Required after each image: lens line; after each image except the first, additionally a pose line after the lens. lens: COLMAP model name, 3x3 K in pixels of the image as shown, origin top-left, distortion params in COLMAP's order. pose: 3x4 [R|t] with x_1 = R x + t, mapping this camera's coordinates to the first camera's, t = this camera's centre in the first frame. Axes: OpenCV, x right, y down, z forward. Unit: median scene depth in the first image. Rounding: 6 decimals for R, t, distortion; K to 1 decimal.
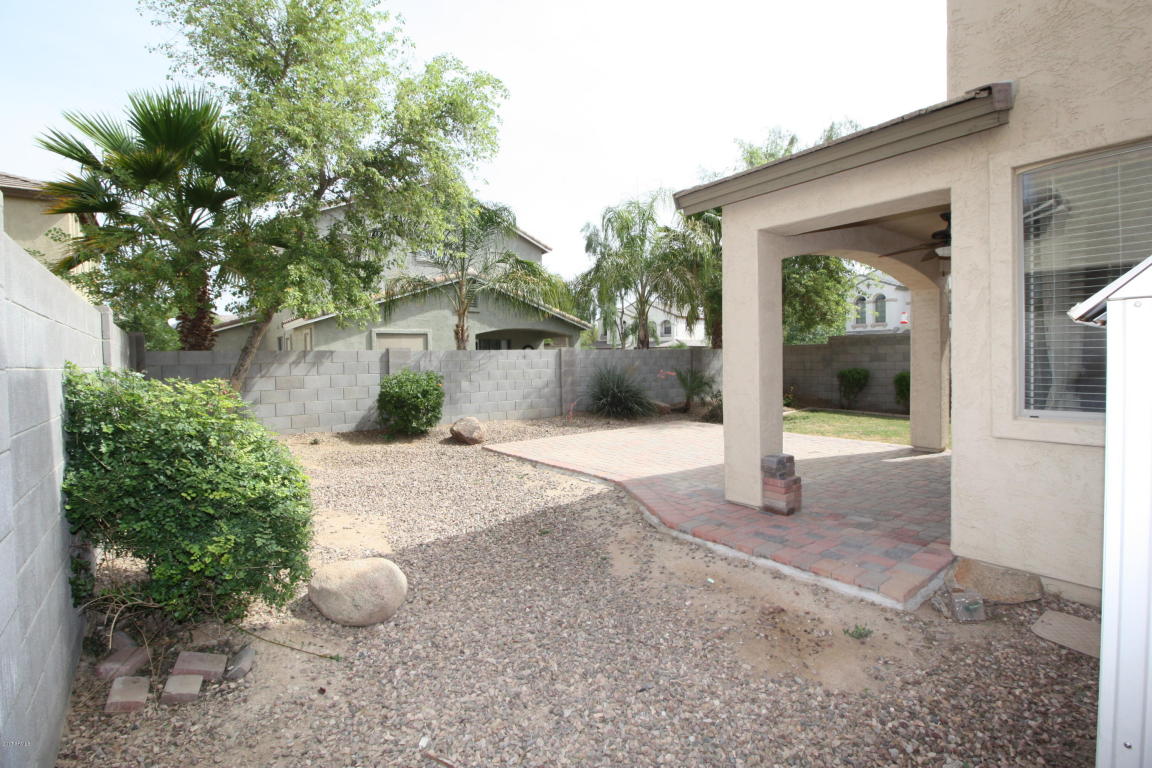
lens RADIAL K [[535.1, 0, 578.0], [0, 535.1, 372.8], [0, 0, 1]] dist [0.000016, -0.012202]
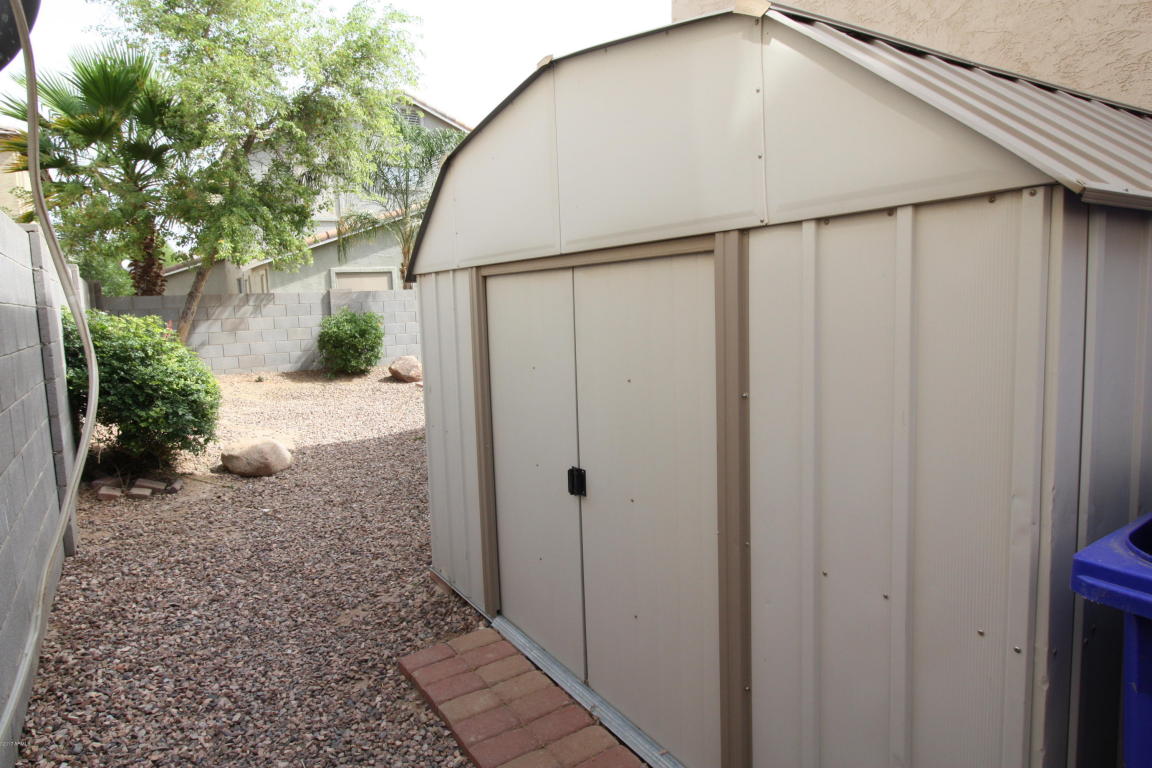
lens RADIAL K [[700.3, 0, 574.5], [0, 700.3, 371.1], [0, 0, 1]] dist [0.002118, -0.000636]
pose [[0.995923, -0.009940, -0.089653, 0.264268], [0.017137, 0.996658, 0.079864, 0.011806], [0.088560, -0.081074, 0.992766, -0.336623]]
